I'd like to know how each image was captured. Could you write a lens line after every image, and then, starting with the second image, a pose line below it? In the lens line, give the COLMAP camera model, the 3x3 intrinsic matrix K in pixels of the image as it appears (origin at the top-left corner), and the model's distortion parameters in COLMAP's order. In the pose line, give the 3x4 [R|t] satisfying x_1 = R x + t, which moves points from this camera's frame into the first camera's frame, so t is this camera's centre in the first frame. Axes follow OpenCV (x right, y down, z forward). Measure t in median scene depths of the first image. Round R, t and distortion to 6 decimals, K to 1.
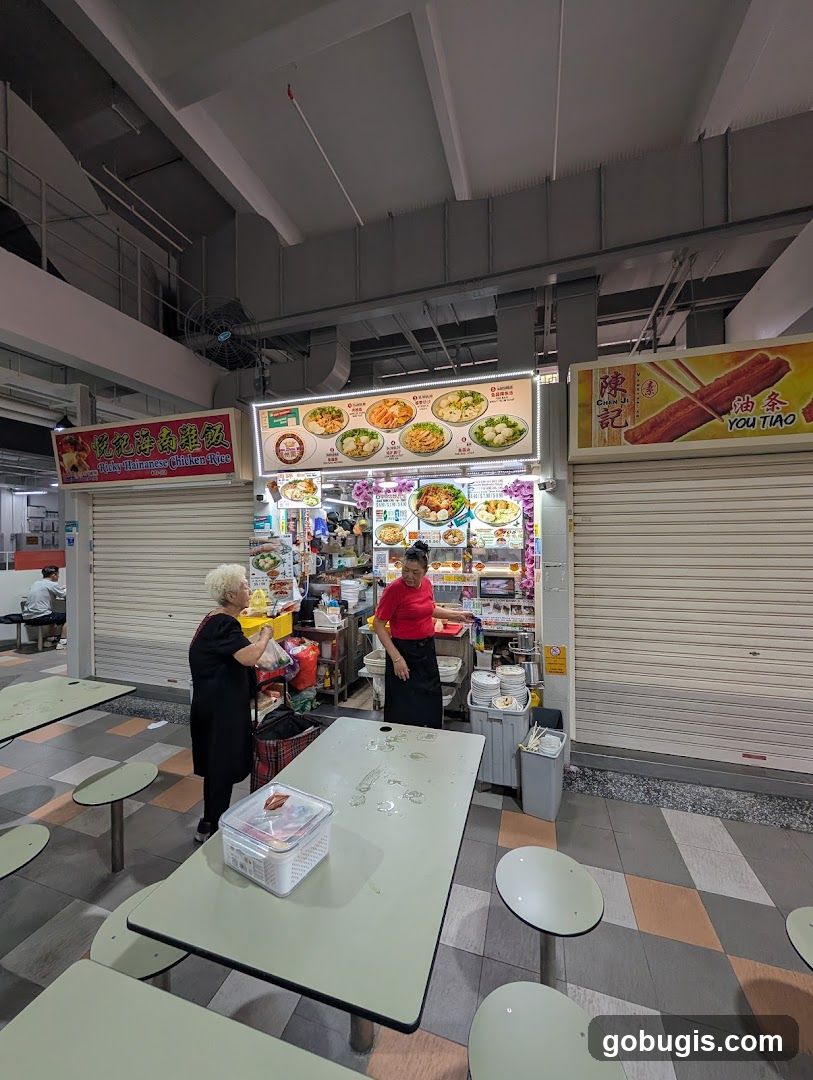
lens RADIAL K [[411.6, 0, 406.1], [0, 411.6, 538.5], [0, 0, 1]] dist [0.001335, -0.000253]
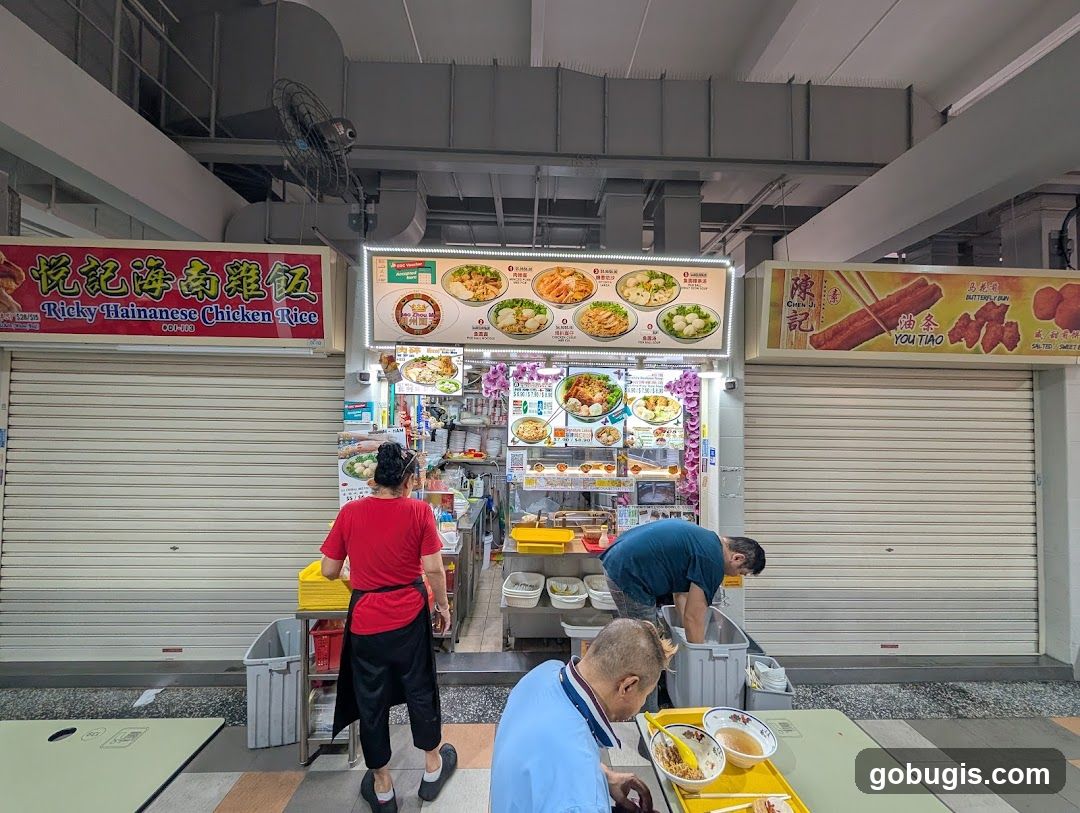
lens RADIAL K [[411.6, 0, 540.6], [0, 411.6, 409.8], [0, 0, 1]] dist [0.001335, -0.000253]
pose [[0.938086, 0.032987, 0.344828, -0.324280], [-0.022539, 0.999159, -0.034267, -0.025119], [-0.345668, 0.024373, 0.938040, 0.231053]]
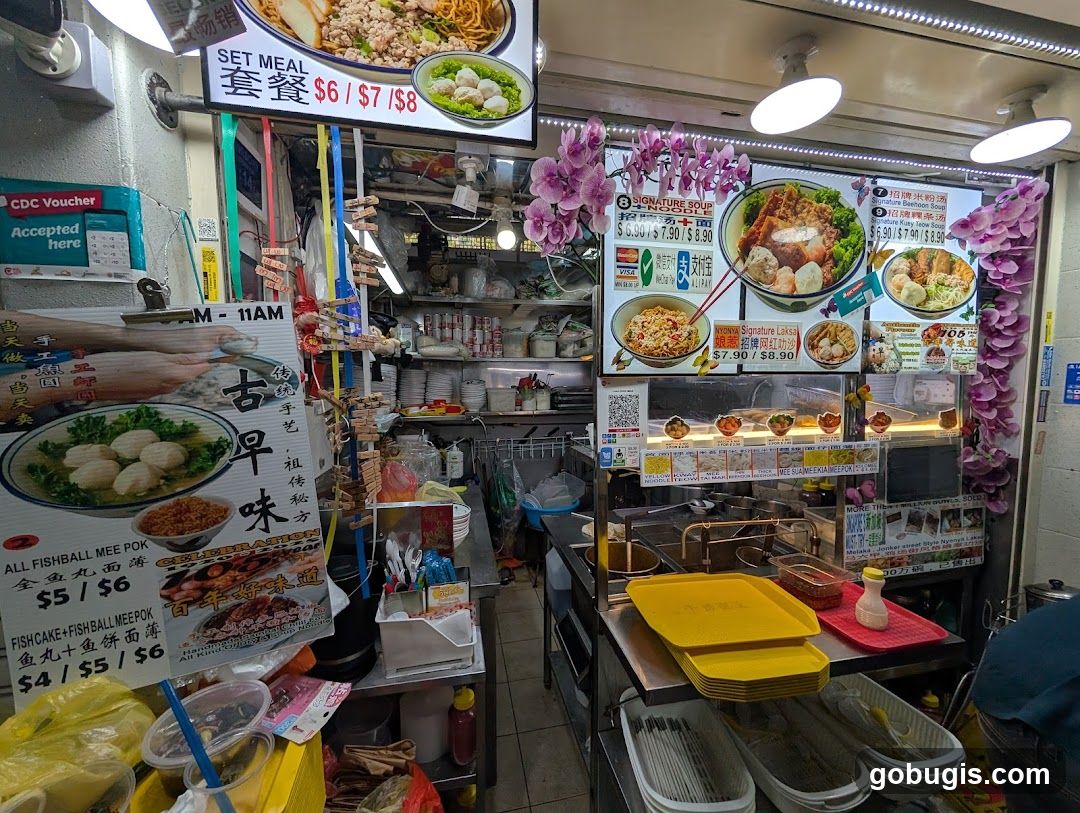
lens RADIAL K [[411.6, 0, 538.9], [0, 411.6, 412.2], [0, 0, 1]] dist [0.001335, -0.000253]
pose [[0.870640, -0.042097, 0.490116, -0.289666], [0.003586, 0.996848, 0.079251, 0.027092], [-0.491908, -0.067242, 0.868047, 0.816446]]
